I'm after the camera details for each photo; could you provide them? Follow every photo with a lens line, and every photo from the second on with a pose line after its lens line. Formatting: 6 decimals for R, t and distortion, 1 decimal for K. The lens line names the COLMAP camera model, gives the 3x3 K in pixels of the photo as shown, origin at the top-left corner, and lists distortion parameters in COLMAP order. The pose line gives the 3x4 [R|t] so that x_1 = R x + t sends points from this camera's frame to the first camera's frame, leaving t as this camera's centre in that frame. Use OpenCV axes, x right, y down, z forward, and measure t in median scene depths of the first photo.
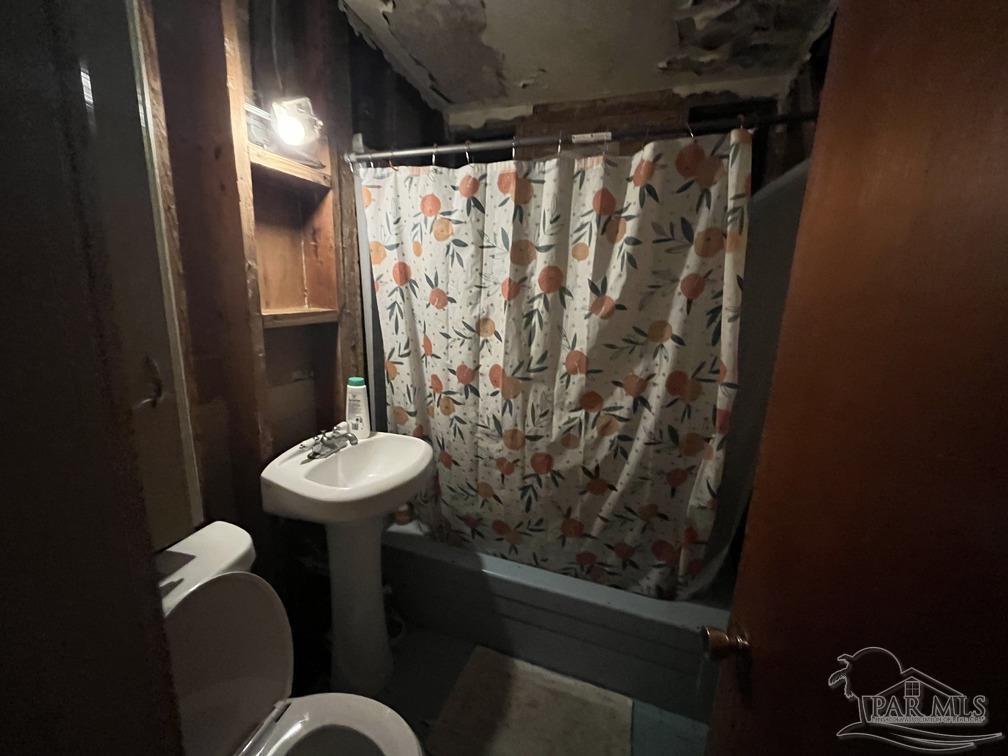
lens RADIAL K [[410.3, 0, 503.2], [0, 410.3, 377.3], [0, 0, 1]] dist [-0.000780, -0.000634]
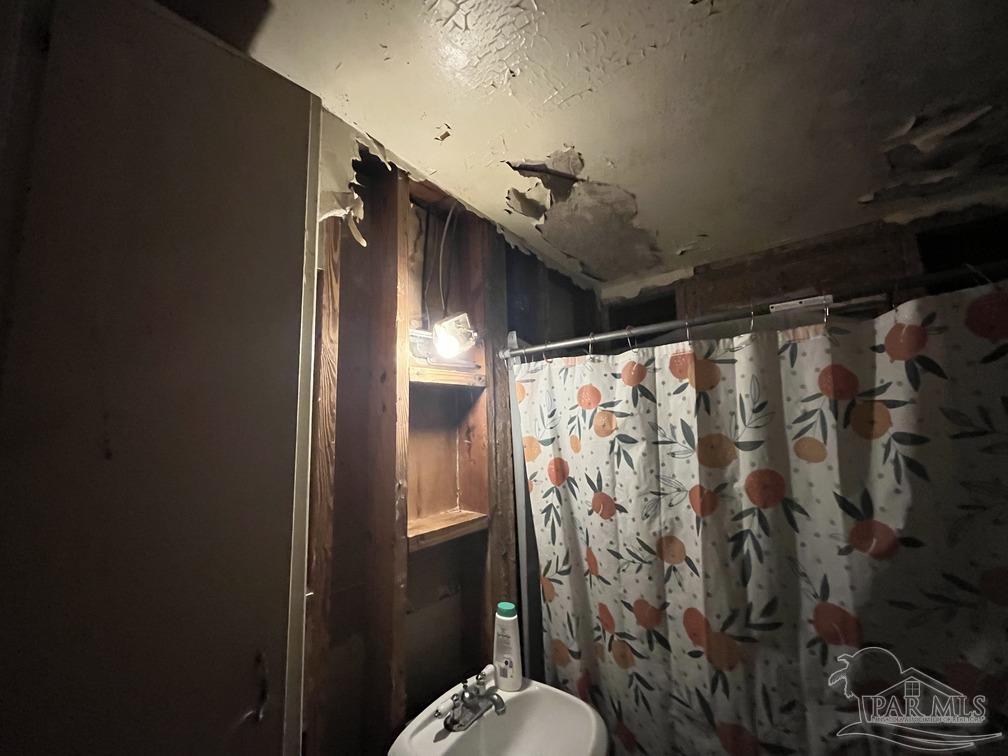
lens RADIAL K [[410.3, 0, 503.5], [0, 410.3, 379.3], [0, 0, 1]] dist [-0.000780, -0.000634]
pose [[0.931369, -0.095461, -0.351340, -0.036113], [-0.022436, 0.948131, -0.317087, -0.174549], [0.363385, 0.303207, 0.880918, 0.153529]]
